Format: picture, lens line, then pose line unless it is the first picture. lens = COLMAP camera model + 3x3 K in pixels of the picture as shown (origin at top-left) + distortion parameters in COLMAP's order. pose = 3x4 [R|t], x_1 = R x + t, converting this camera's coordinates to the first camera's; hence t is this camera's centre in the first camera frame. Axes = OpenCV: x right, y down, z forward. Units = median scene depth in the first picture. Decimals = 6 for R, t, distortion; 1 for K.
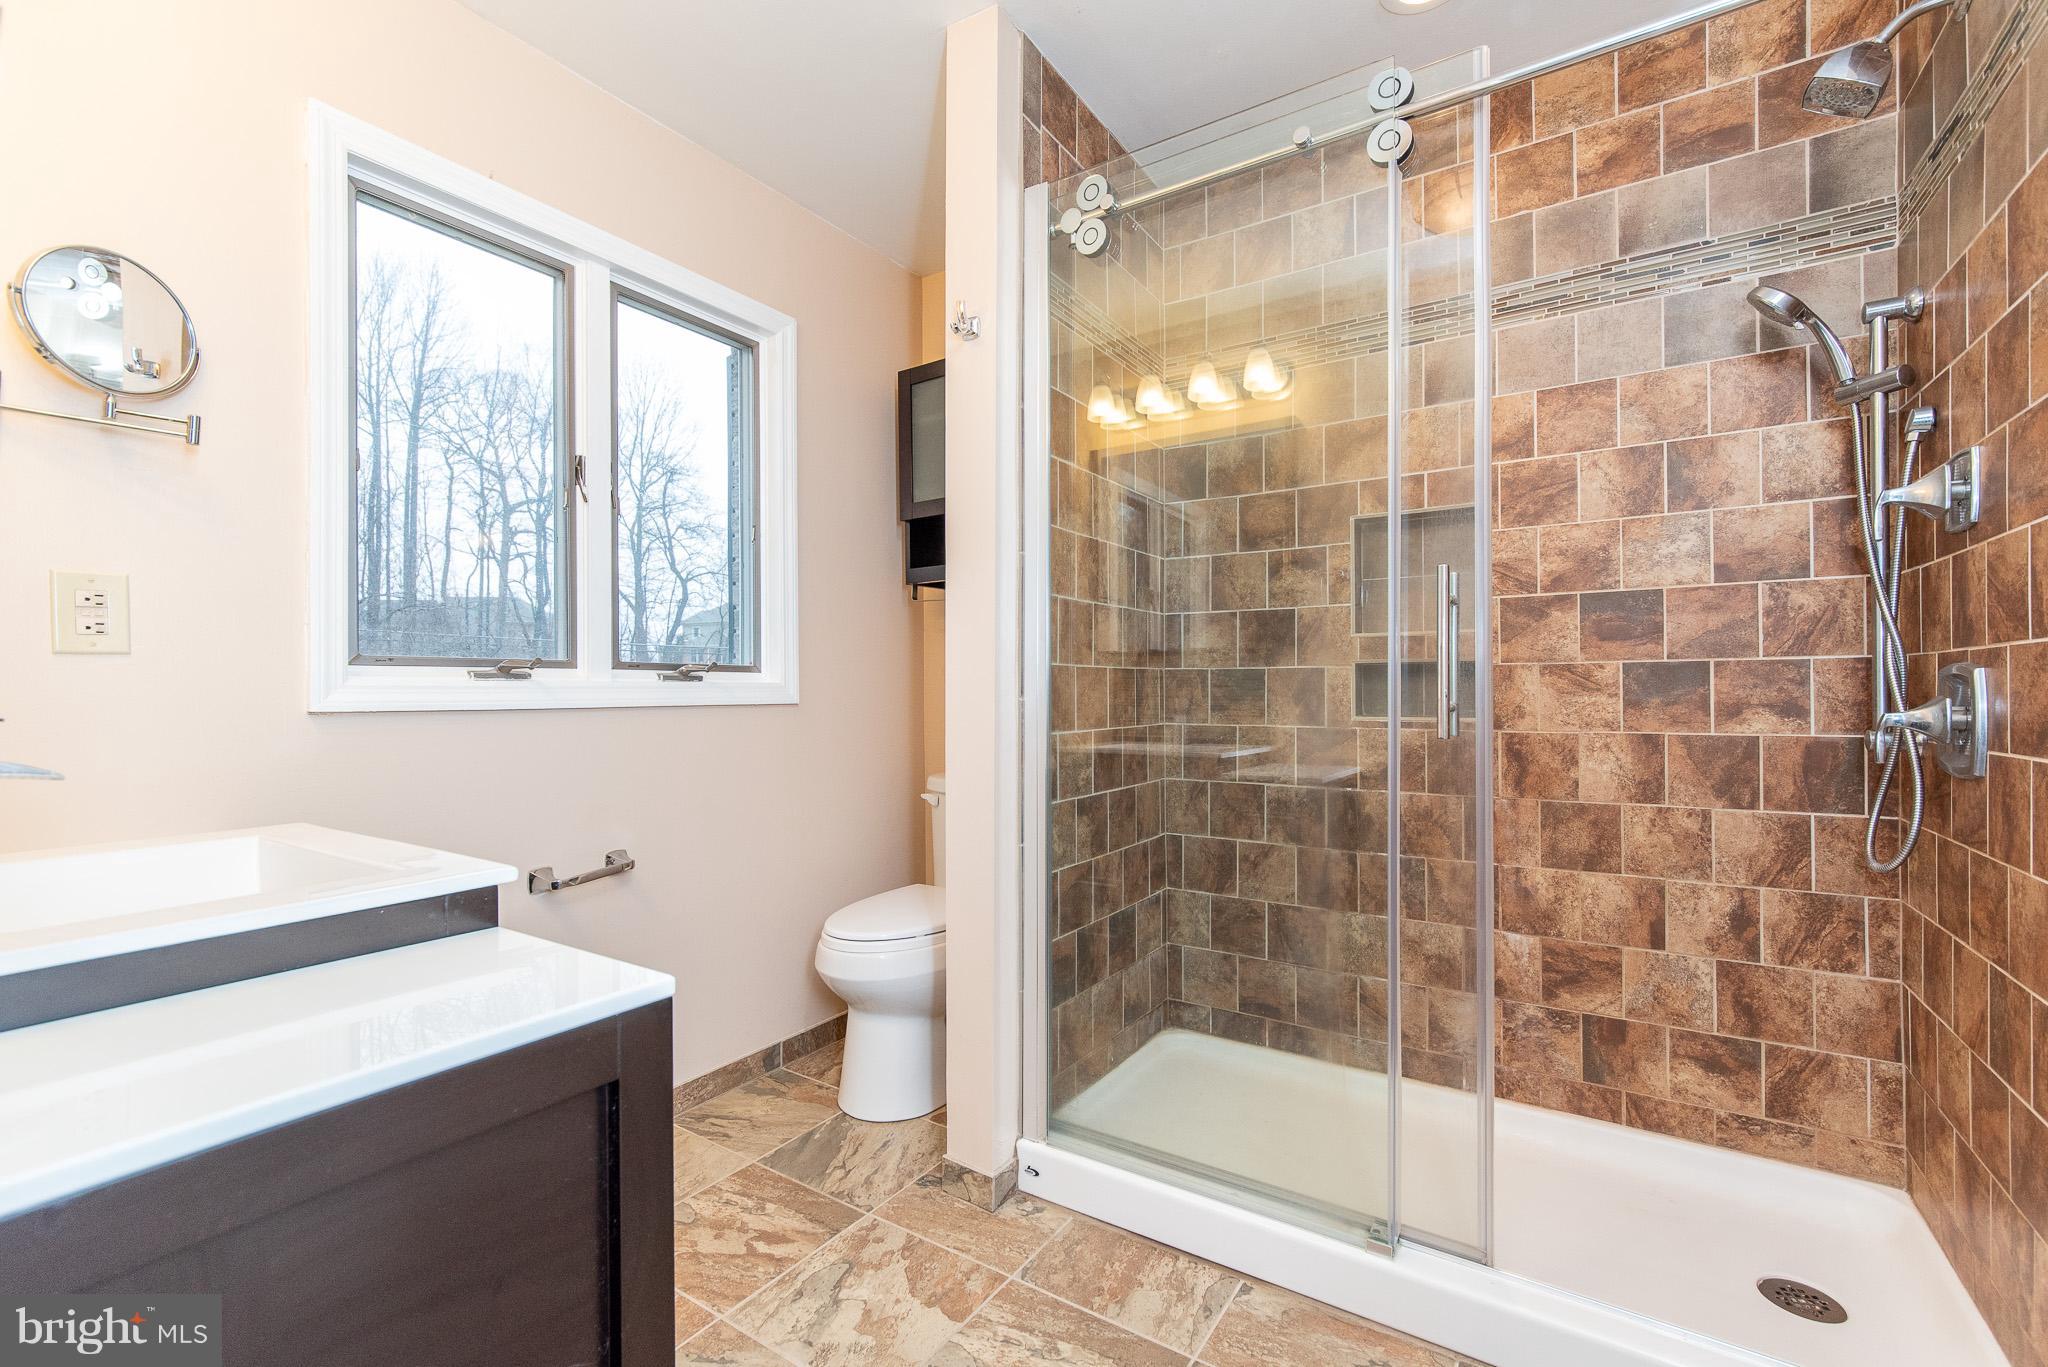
lens RADIAL K [[883.0, 0, 1036.5], [0, 883.0, 693.4], [0, 0, 1]] dist [-0.001753, 0.004523]
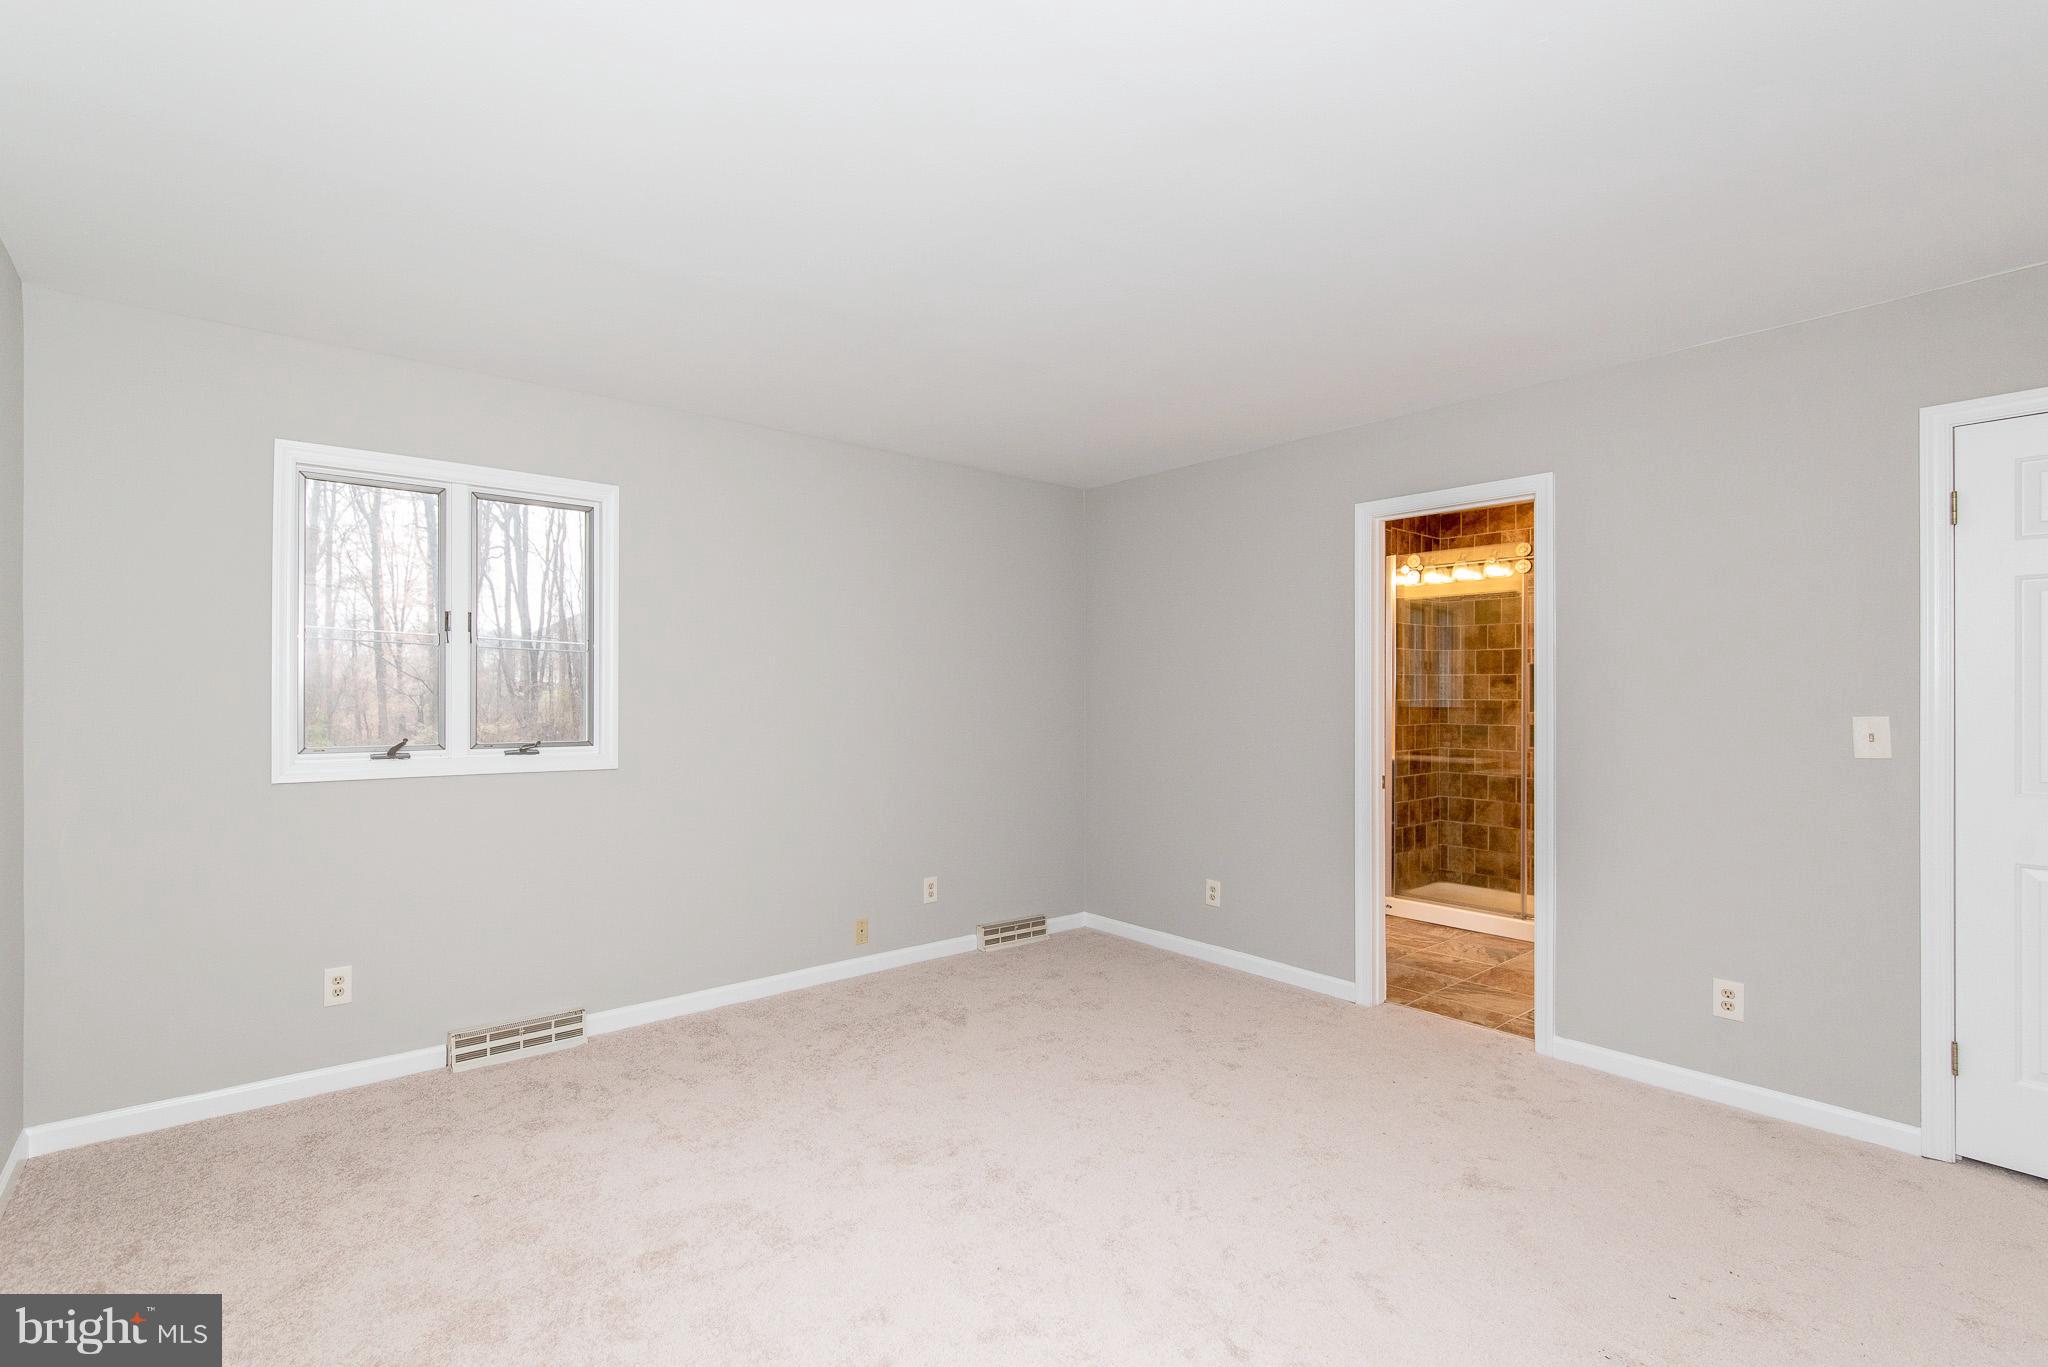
lens RADIAL K [[869.2, 0, 996.1], [0, 869.2, 718.2], [0, 0, 1]] dist [0.000126, 0.000169]
pose [[0.950812, 0.003542, -0.309749, -0.261716], [-0.000512, 0.999951, 0.009864, -0.067642], [0.309768, -0.009220, 0.950767, -1.563805]]
